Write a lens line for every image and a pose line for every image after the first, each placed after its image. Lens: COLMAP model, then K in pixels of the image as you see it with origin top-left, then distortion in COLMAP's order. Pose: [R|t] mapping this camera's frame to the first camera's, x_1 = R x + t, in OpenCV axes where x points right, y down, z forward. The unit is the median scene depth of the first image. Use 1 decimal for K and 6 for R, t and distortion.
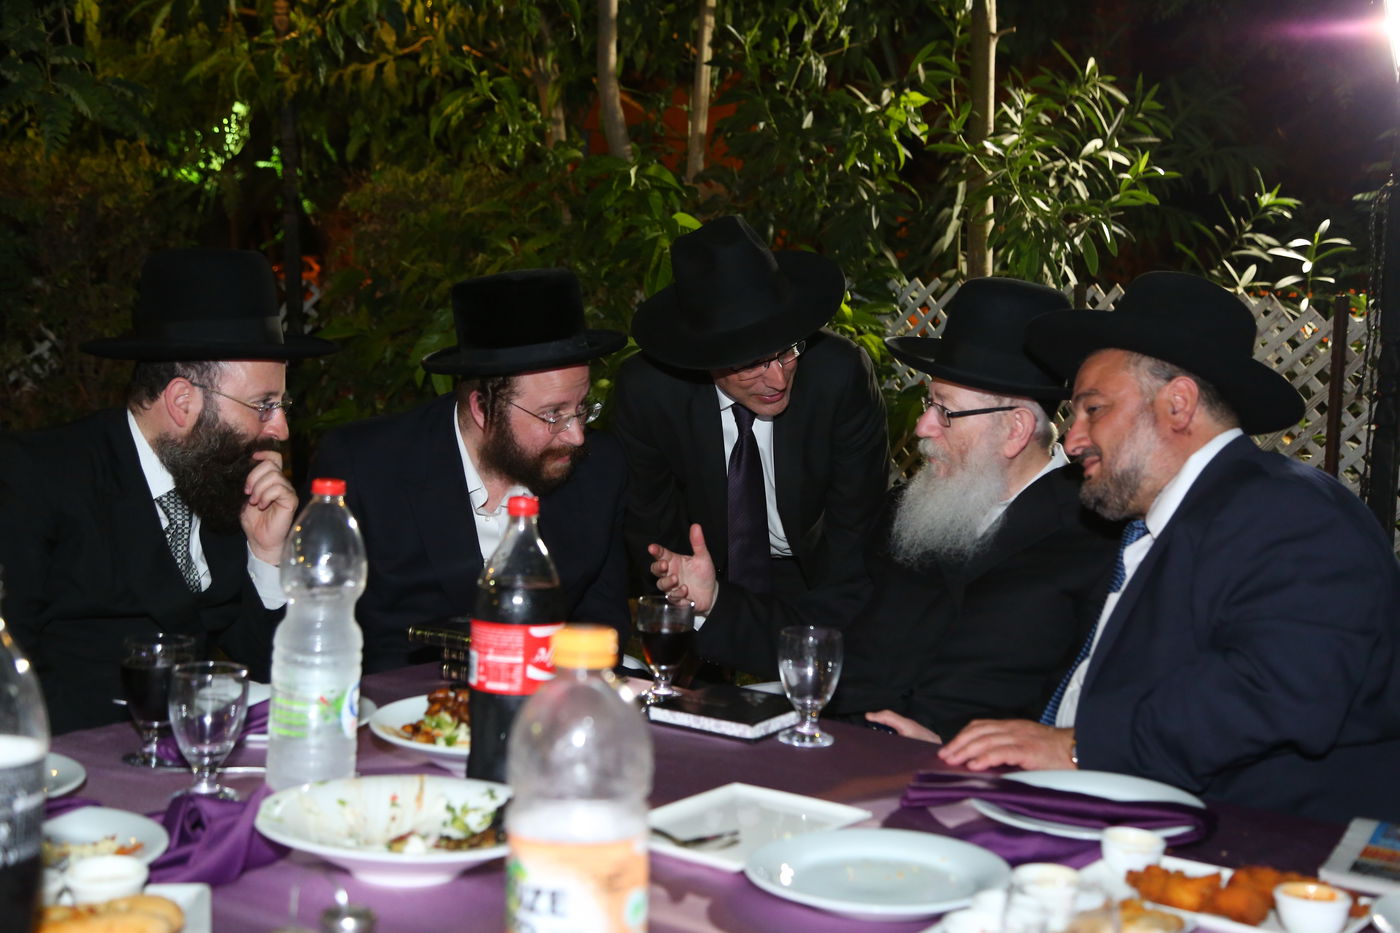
lens RADIAL K [[1839.5, 0, 703.9], [0, 1839.5, 458.8], [0, 0, 1]] dist [0.119463, 0.000000]
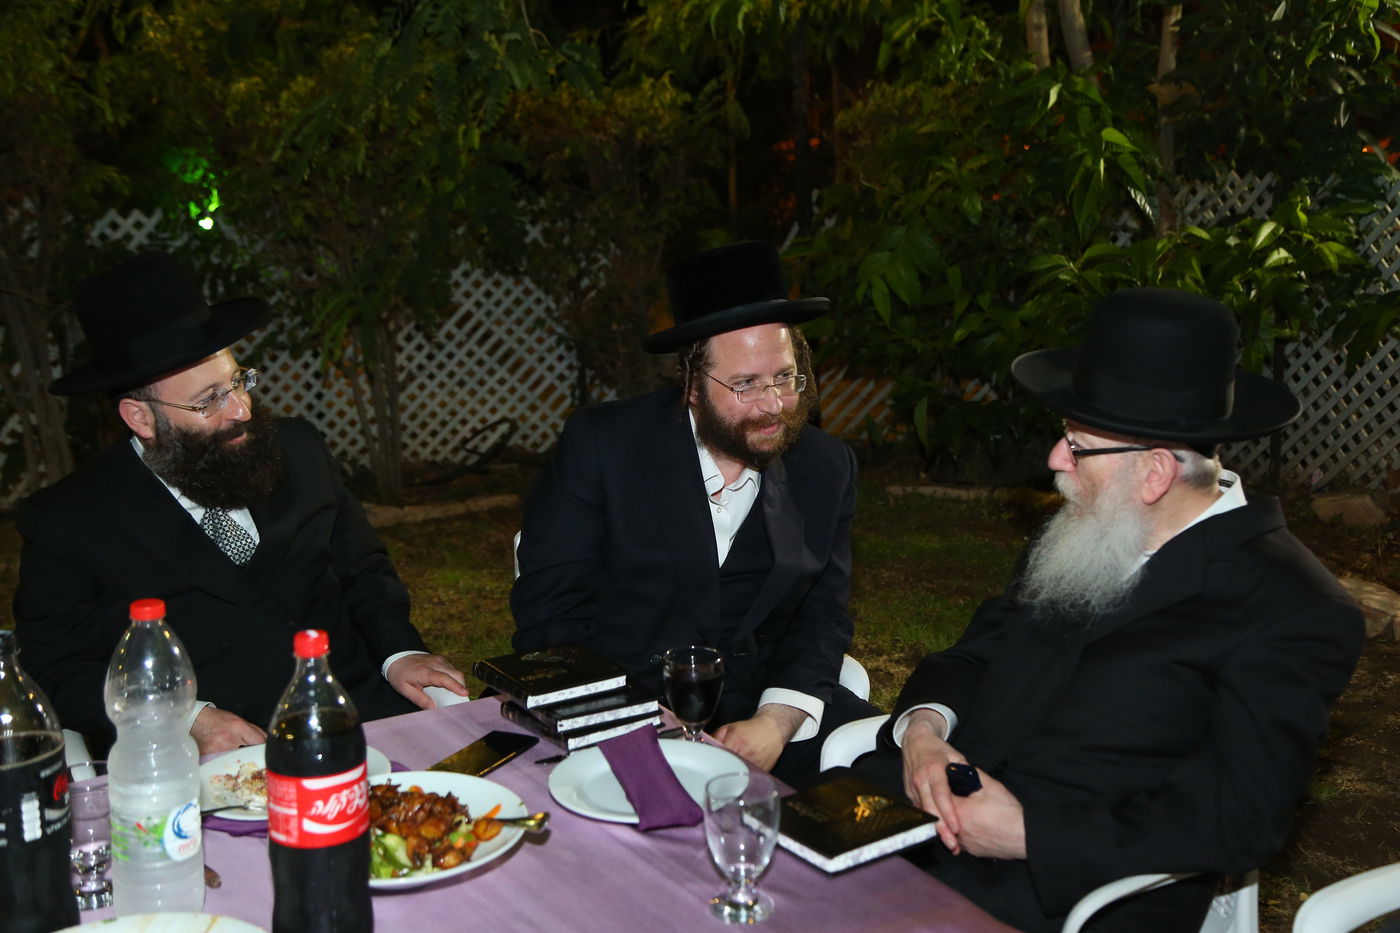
lens RADIAL K [[1580.4, 0, 698.3], [0, 1580.4, 479.4], [0, 0, 1]] dist [0.066096, 0.000000]
pose [[0.915627, 0.041686, -0.399862, 0.128539], [0.007913, 0.992548, 0.121594, -0.049735], [0.401951, -0.114499, 0.908474, 0.111910]]
